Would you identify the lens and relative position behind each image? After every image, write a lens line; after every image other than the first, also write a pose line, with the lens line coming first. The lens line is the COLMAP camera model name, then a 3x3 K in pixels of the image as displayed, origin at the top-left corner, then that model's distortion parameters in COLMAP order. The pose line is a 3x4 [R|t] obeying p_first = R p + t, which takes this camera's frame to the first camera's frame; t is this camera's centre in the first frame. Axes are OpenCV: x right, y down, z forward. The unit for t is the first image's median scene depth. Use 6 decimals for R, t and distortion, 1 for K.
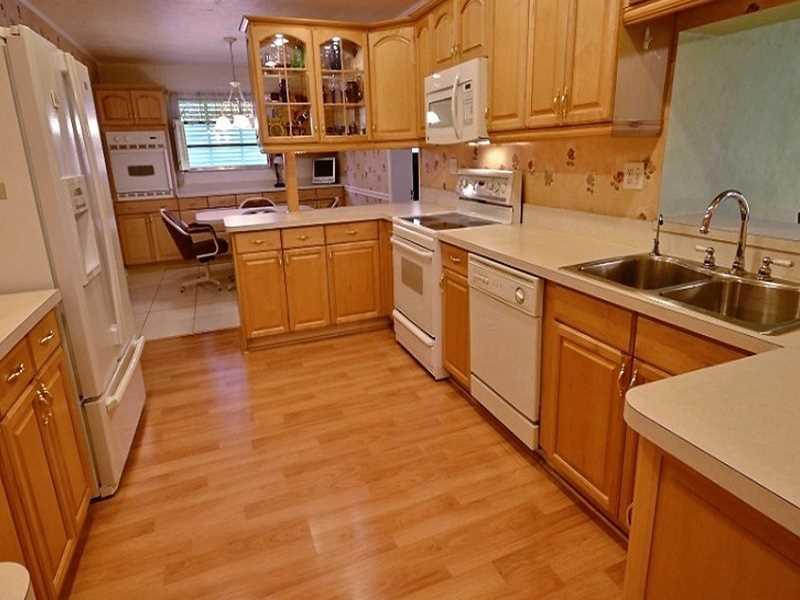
lens RADIAL K [[460.7, 0, 405.9], [0, 460.7, 299.5], [0, 0, 1]] dist [-0.003108, 0.003836]
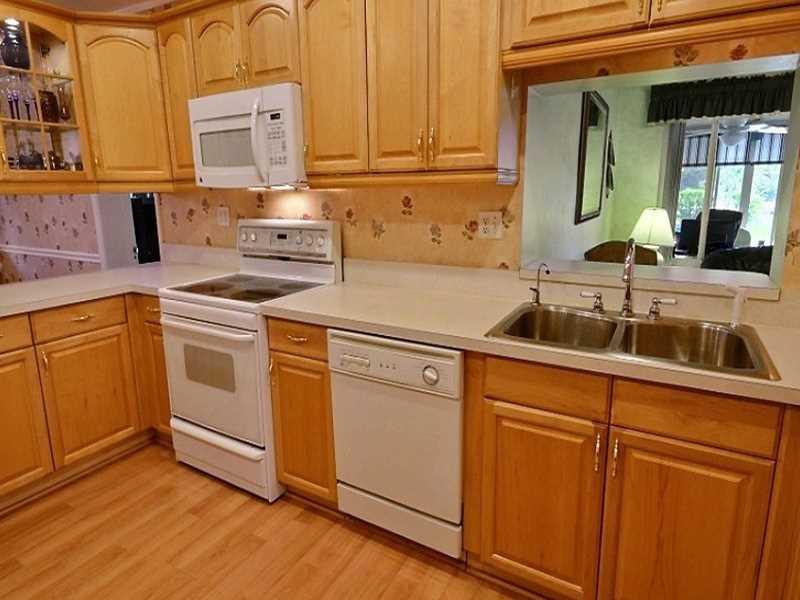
lens RADIAL K [[460.7, 0, 397.7], [0, 460.7, 298.4], [0, 0, 1]] dist [-0.003108, 0.003836]
pose [[0.788205, -0.118607, 0.603876, -0.203001], [0.176848, 0.983517, -0.037658, -0.092775], [-0.589456, 0.136477, 0.796188, 0.294670]]
